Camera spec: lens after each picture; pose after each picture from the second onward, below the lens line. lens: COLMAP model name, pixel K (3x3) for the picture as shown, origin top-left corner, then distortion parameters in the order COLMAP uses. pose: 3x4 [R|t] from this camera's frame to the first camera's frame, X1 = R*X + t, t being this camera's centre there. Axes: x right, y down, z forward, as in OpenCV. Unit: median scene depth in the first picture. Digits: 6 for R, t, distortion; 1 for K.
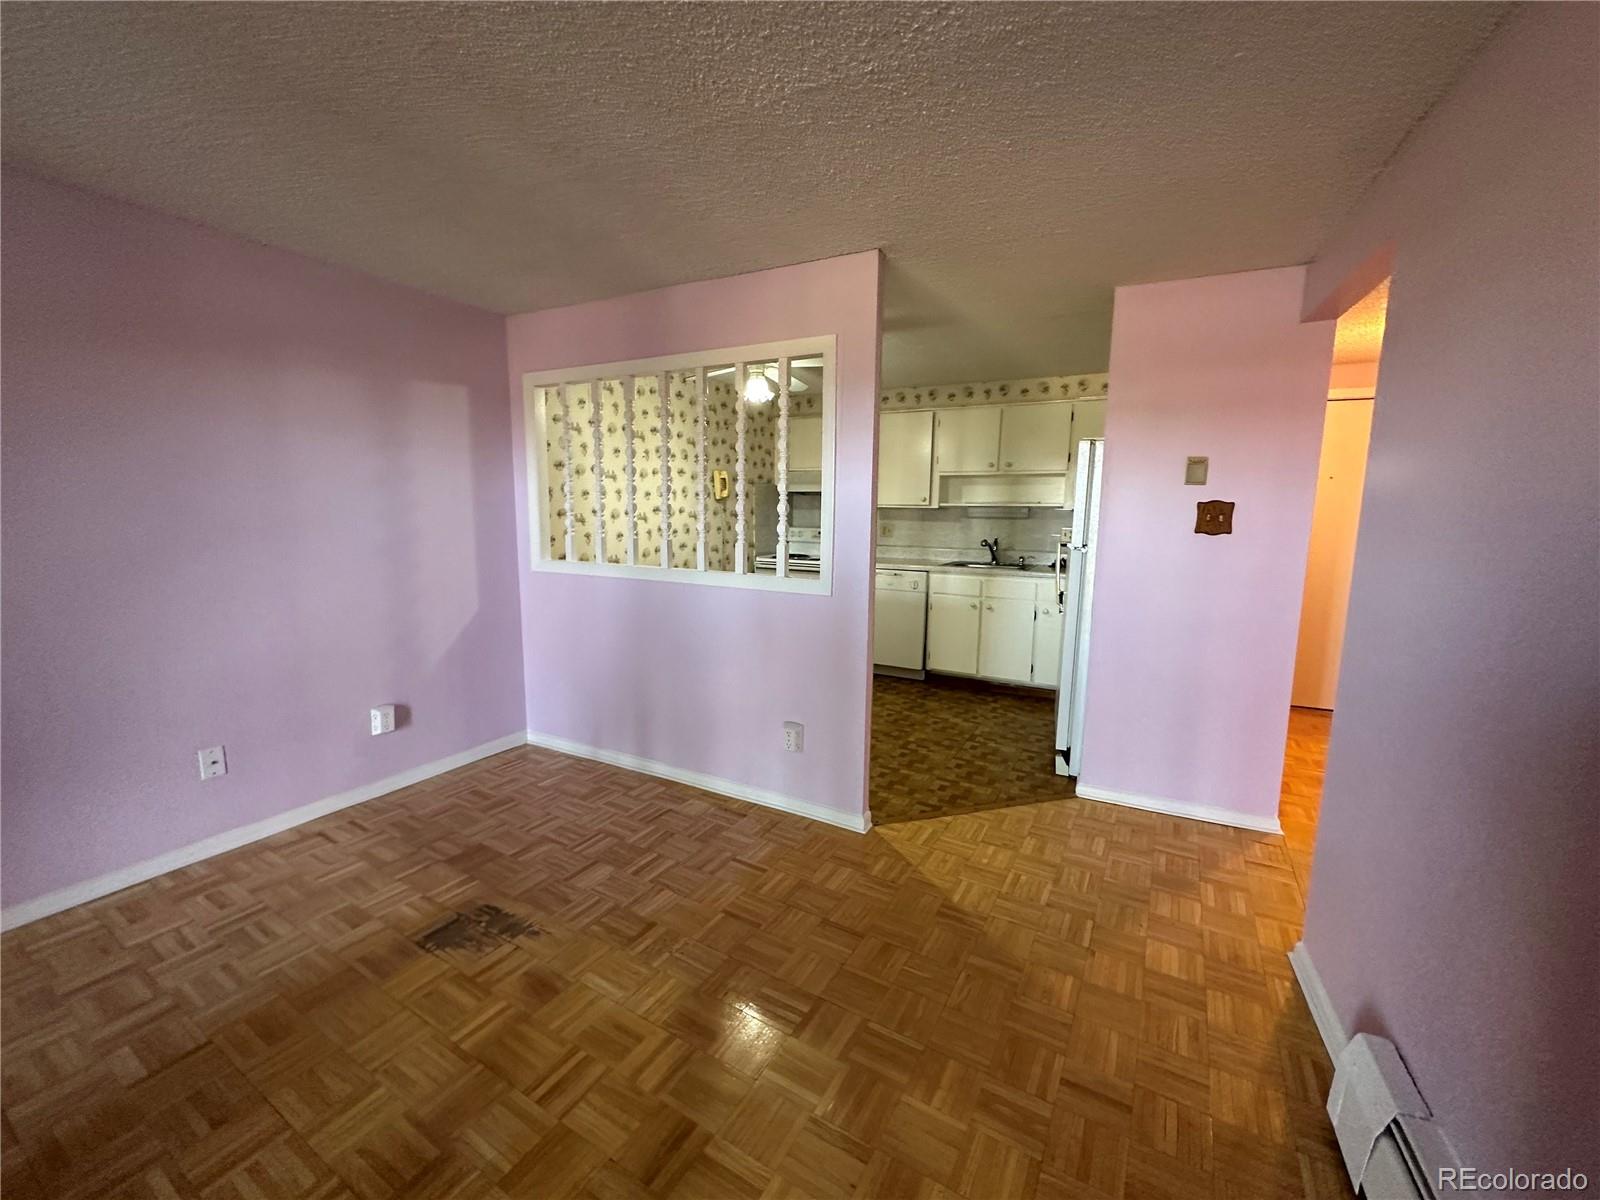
lens RADIAL K [[643.7, 0, 798.6], [0, 643.7, 599.6], [0, 0, 1]] dist [0.001214, 0.000005]
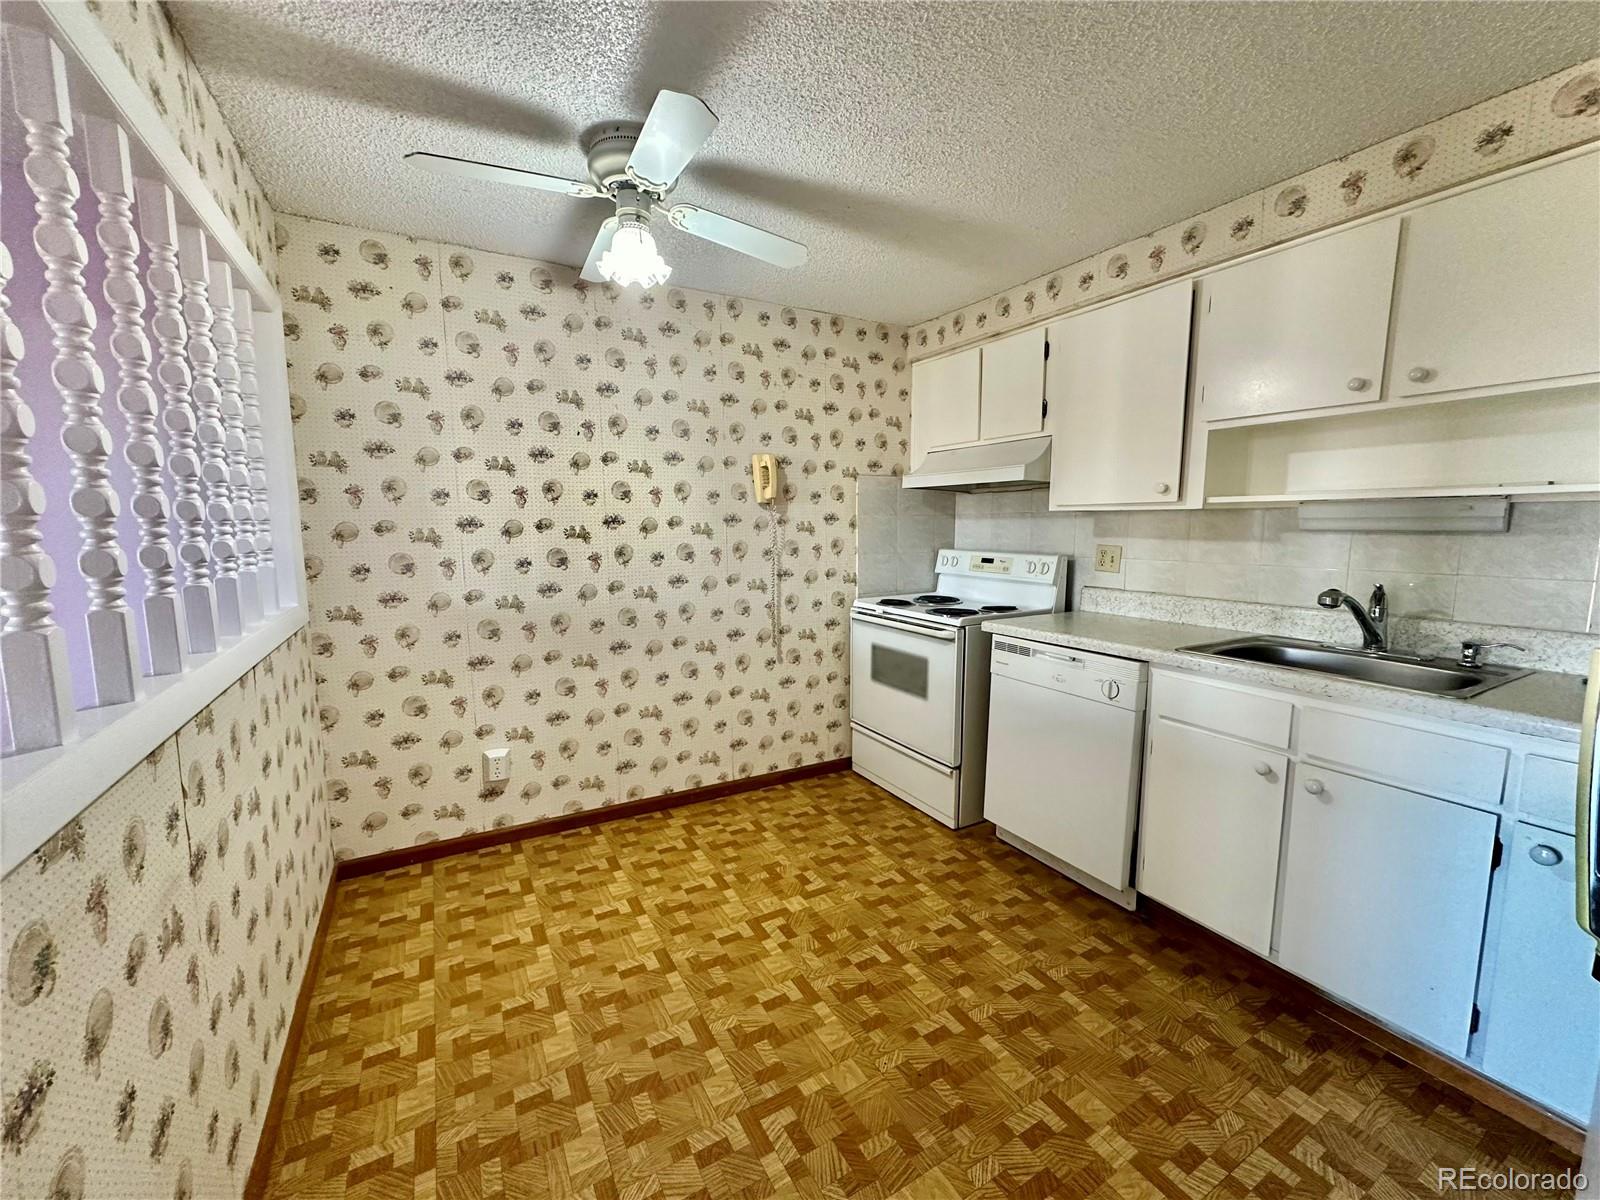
lens RADIAL K [[643.7, 0, 793.6], [0, 643.7, 599.5], [0, 0, 1]] dist [0.001214, 0.000005]
pose [[0.851854, 0.049709, -0.521415, 0.217373], [-0.062465, 0.998023, -0.006904, -0.065043], [0.520041, 0.038451, 0.853276, 0.517061]]
